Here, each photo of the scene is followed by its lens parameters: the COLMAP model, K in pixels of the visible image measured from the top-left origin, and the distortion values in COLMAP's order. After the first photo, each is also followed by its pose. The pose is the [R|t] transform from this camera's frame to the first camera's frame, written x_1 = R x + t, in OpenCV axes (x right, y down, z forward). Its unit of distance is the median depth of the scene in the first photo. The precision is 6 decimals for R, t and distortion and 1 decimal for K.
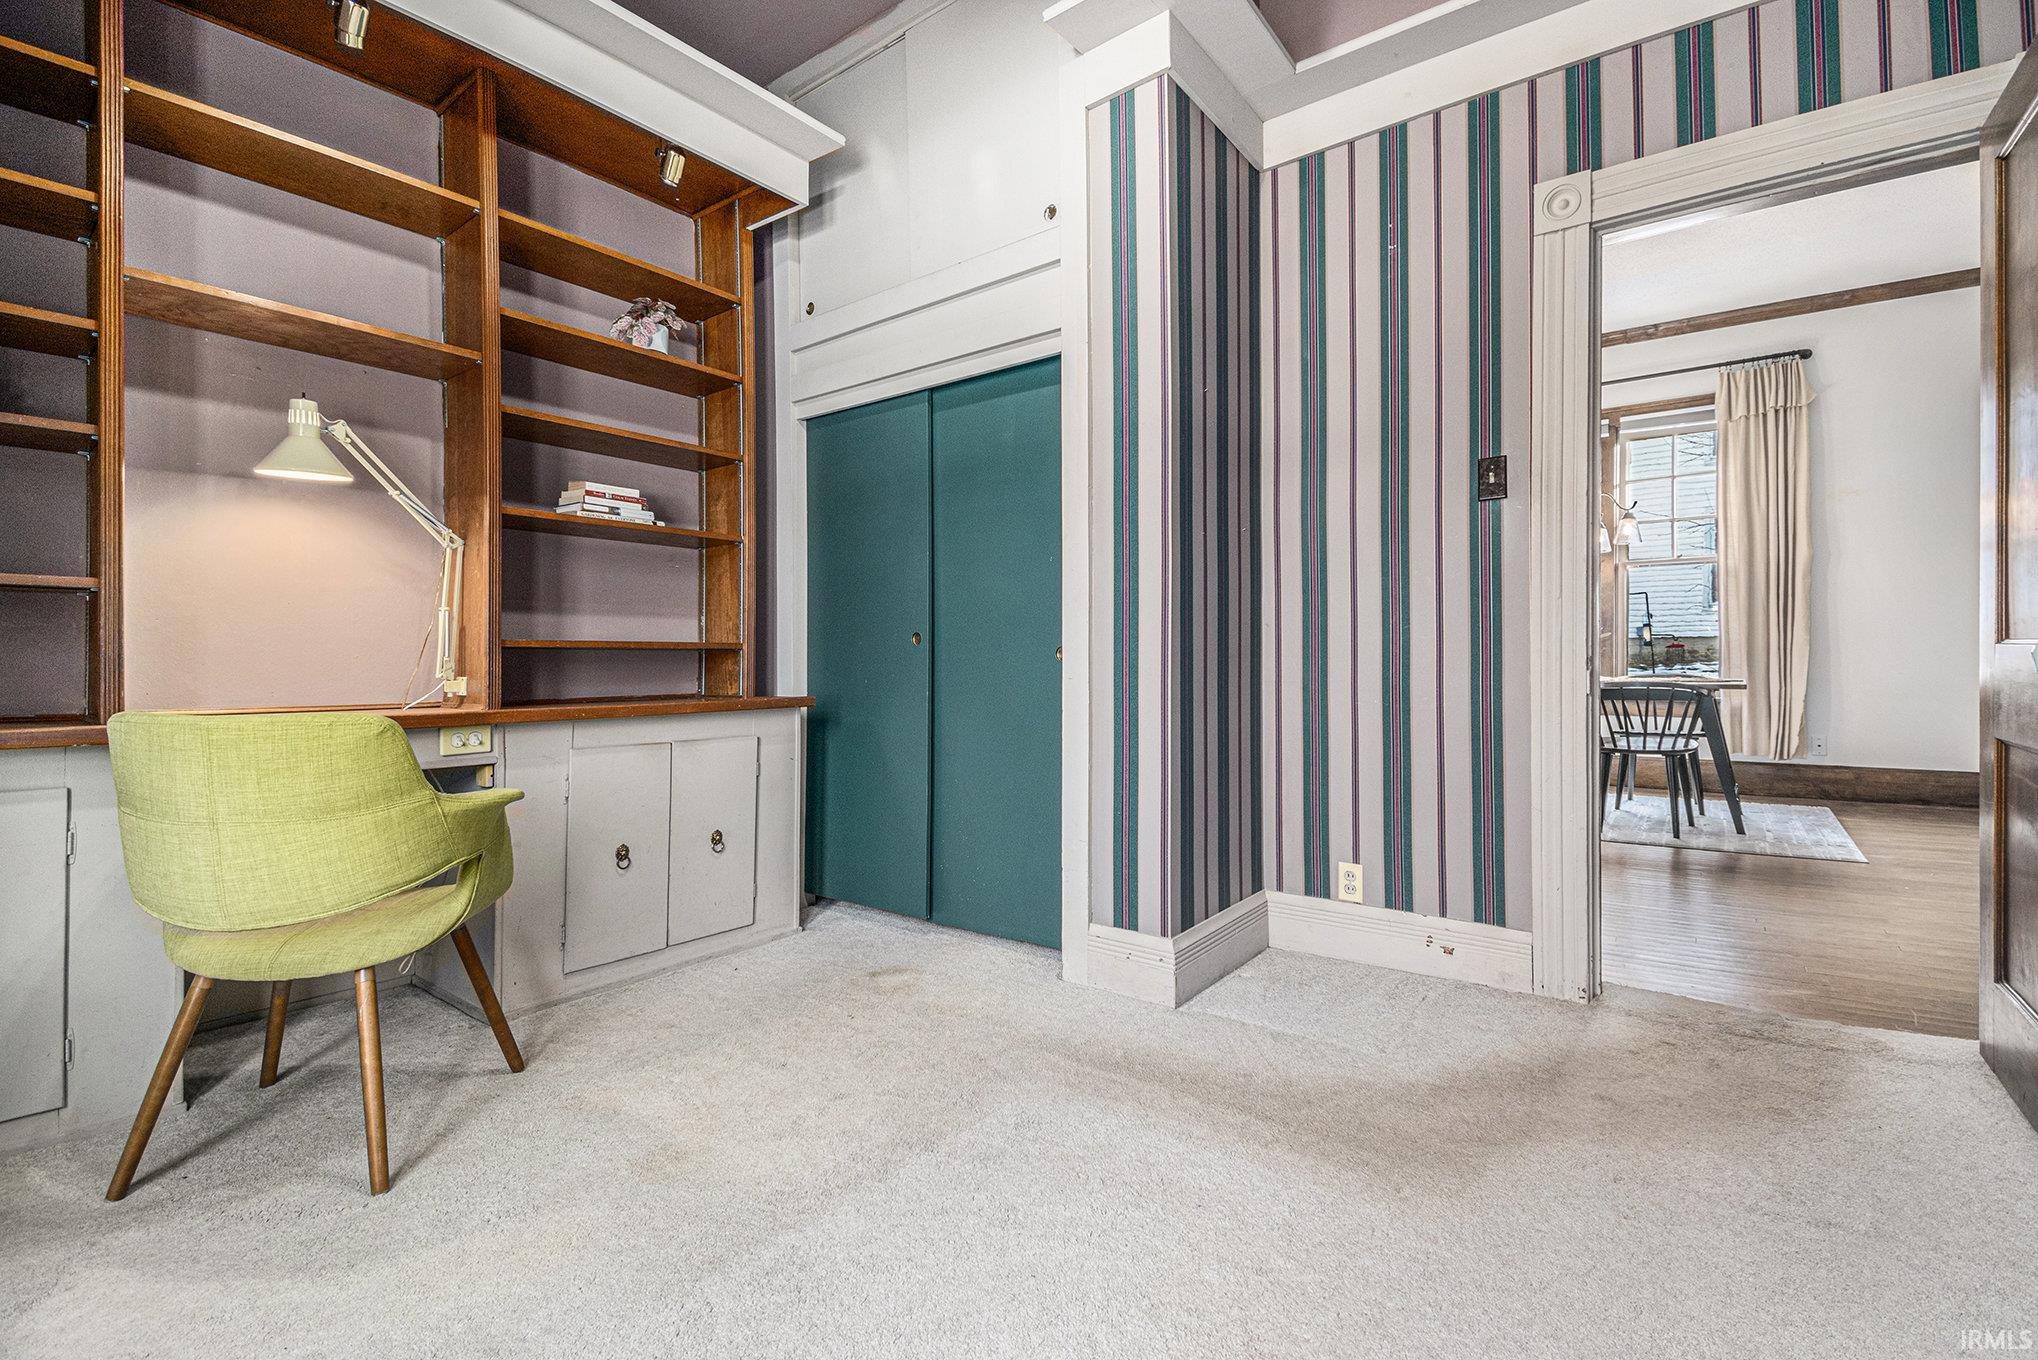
lens RADIAL K [[937.4, 0, 1038.8], [0, 937.4, 675.7], [0, 0, 1]] dist [-0.000814, -0.000568]
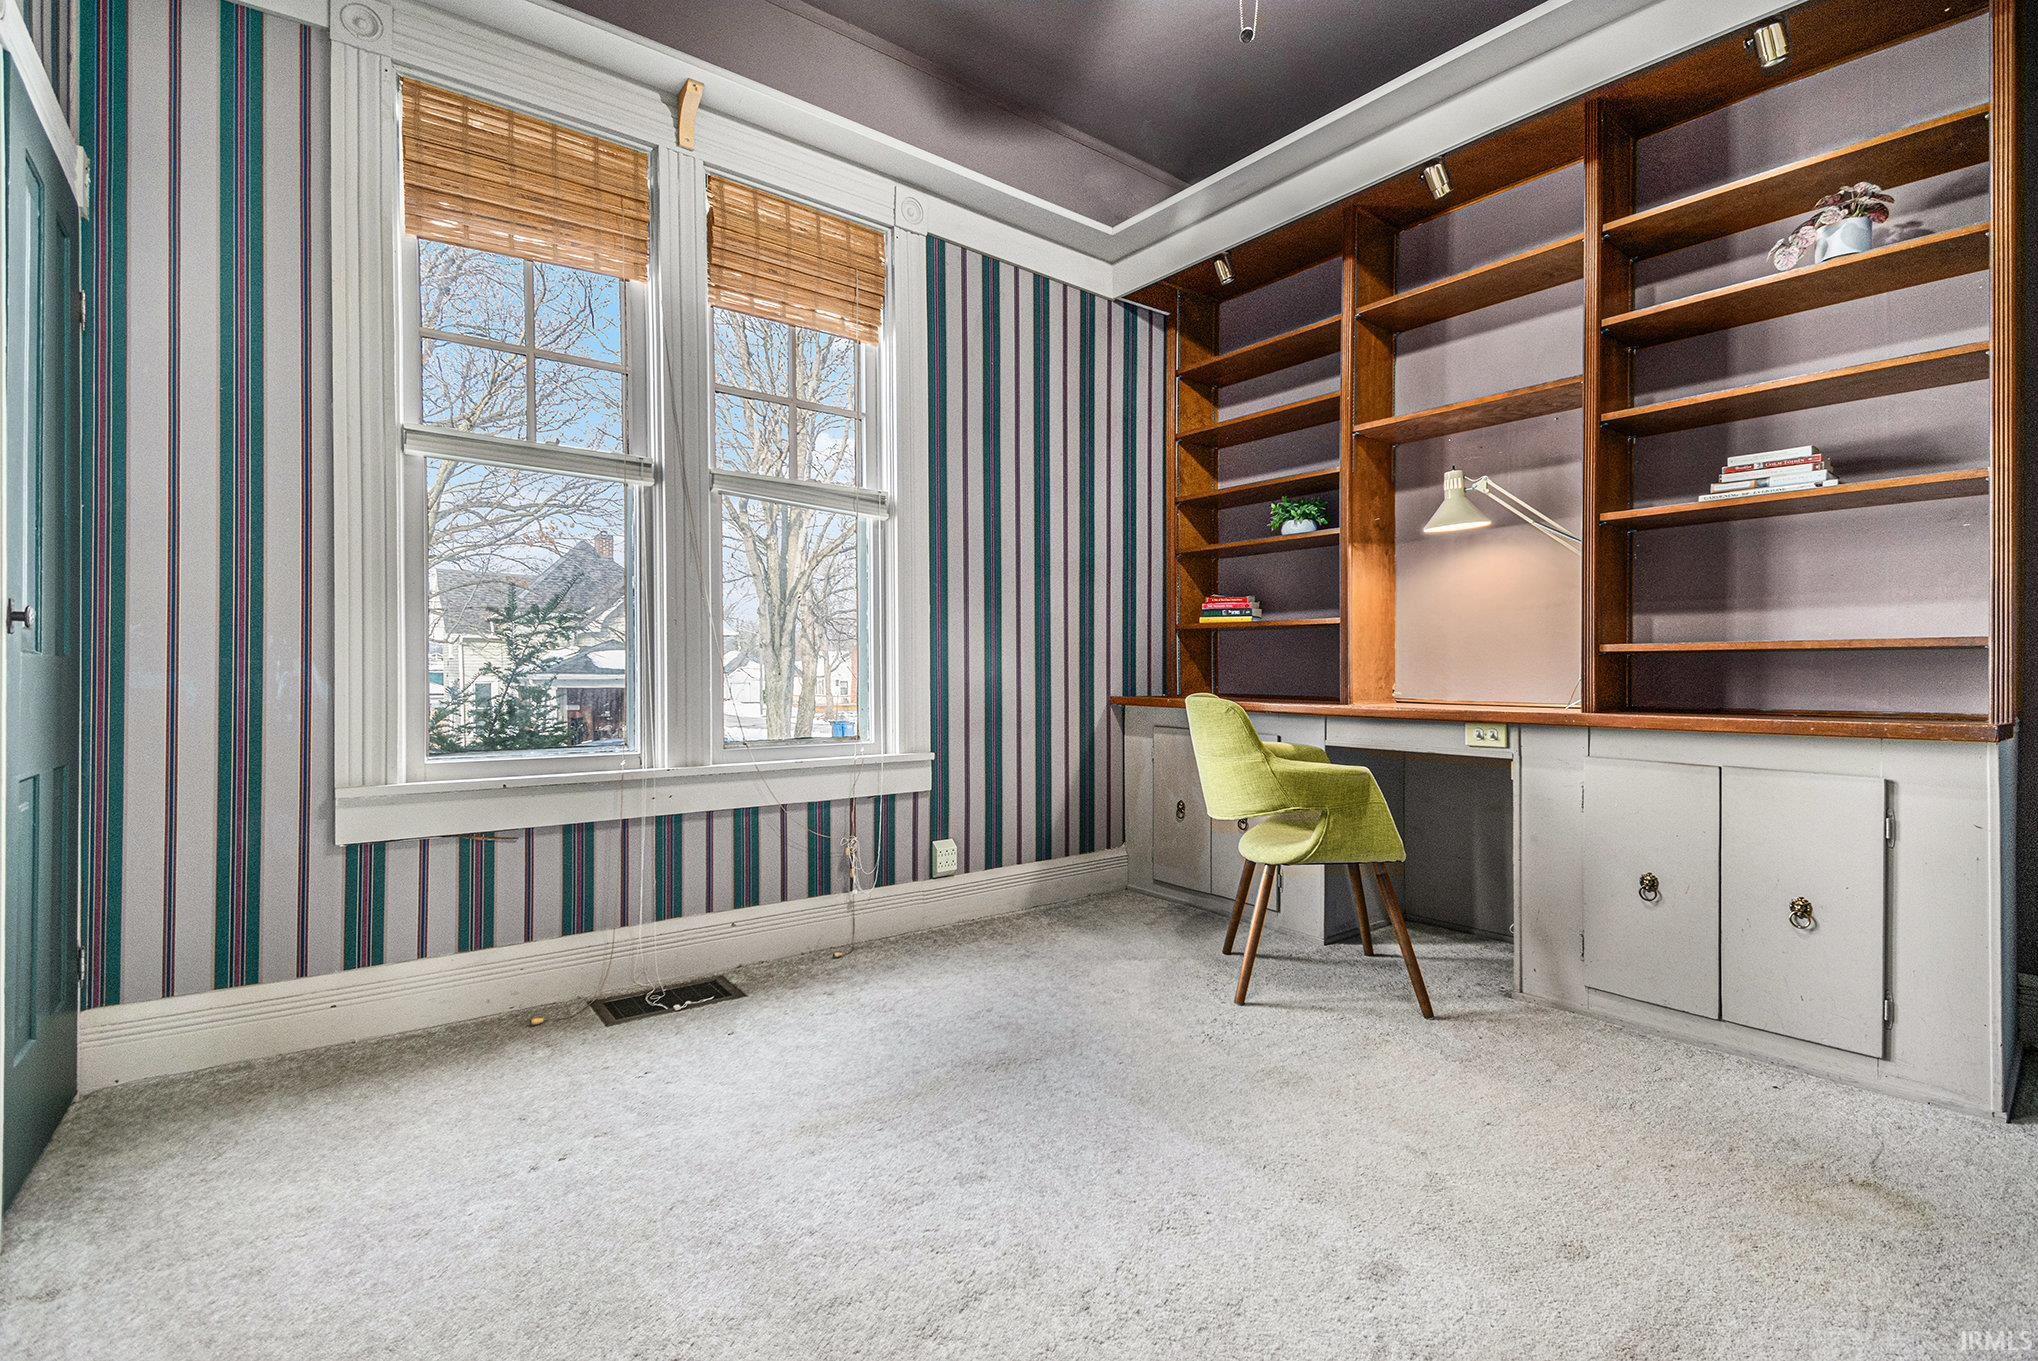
lens RADIAL K [[937.4, 0, 1038.8], [0, 937.4, 676.2], [0, 0, 1]] dist [-0.000814, -0.000568]
pose [[-0.250039, 0.007334, -0.968208, 0.565075], [-0.011640, 0.999876, 0.010580, -0.008317], [0.968166, 0.013915, -0.249923, 0.665519]]
